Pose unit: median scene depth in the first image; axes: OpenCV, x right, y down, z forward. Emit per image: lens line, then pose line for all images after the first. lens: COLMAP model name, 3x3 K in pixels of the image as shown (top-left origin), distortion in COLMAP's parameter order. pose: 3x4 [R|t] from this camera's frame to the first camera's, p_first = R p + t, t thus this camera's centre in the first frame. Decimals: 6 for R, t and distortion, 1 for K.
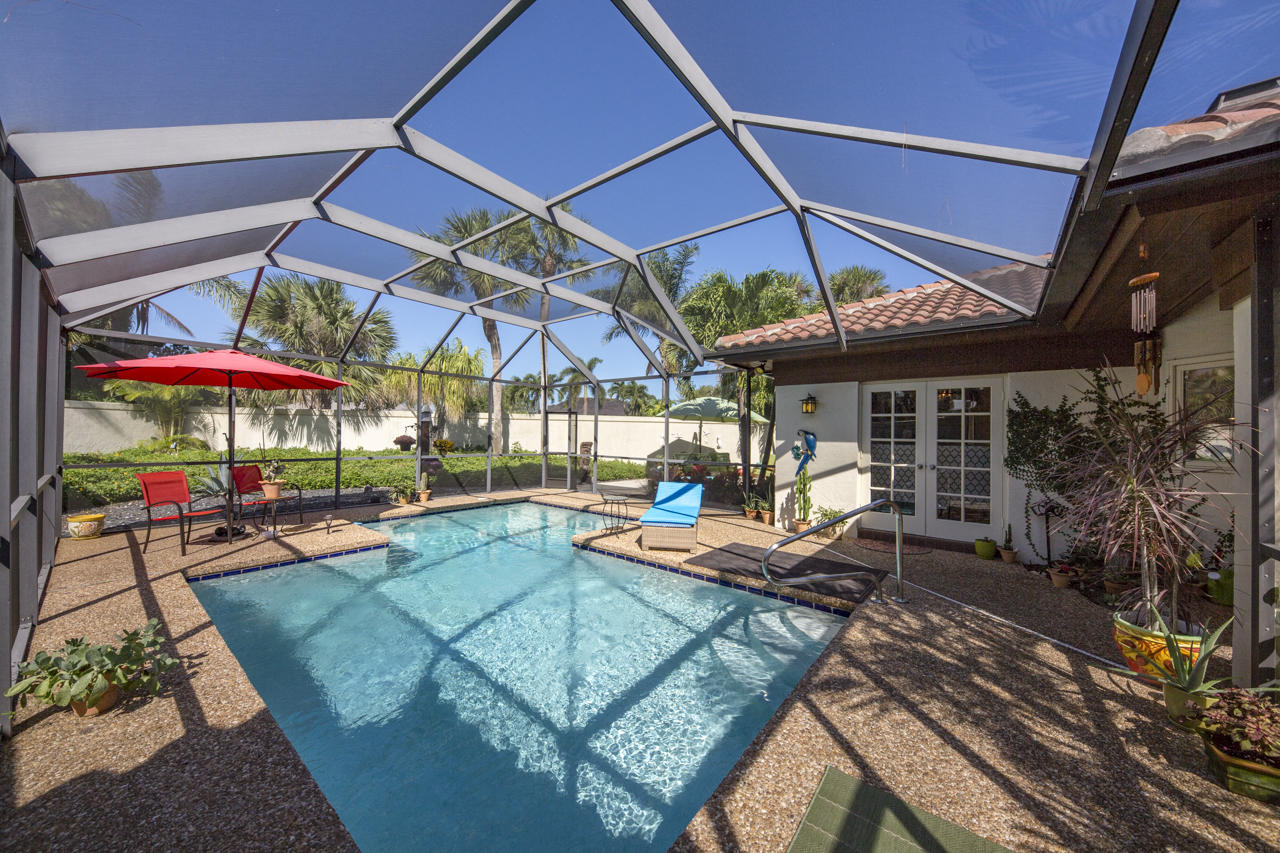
lens RADIAL K [[450.3, 0, 598.8], [0, 450.3, 429.2], [0, 0, 1]] dist [0.001044, -0.000032]
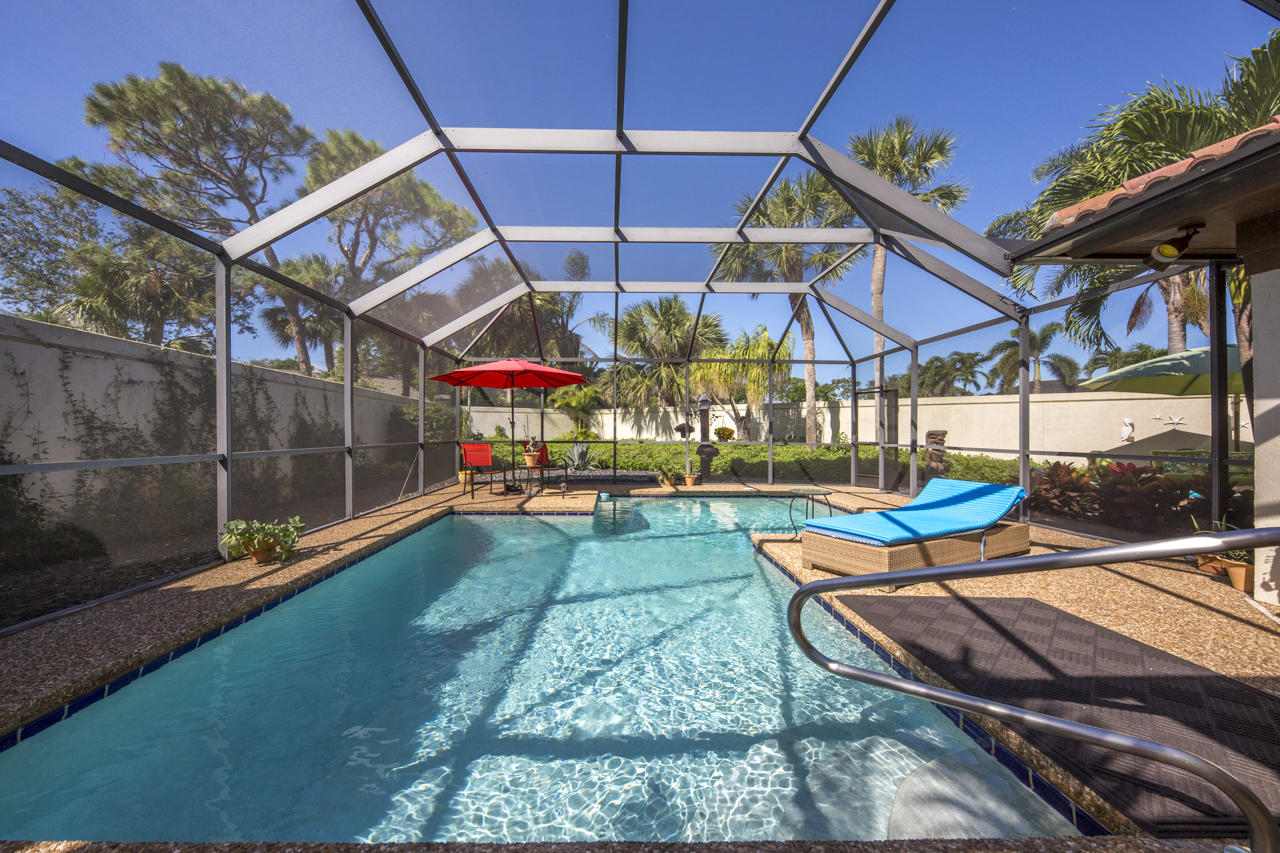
lens RADIAL K [[430.0, 0, 616.2], [0, 430.0, 433.0], [0, 0, 1]] dist [-0.000827, -0.000136]
pose [[0.659719, -0.012160, -0.751414, 0.245856], [0.016238, 0.999866, -0.001925, 0.038902], [0.751337, -0.010932, 0.659829, 0.221926]]
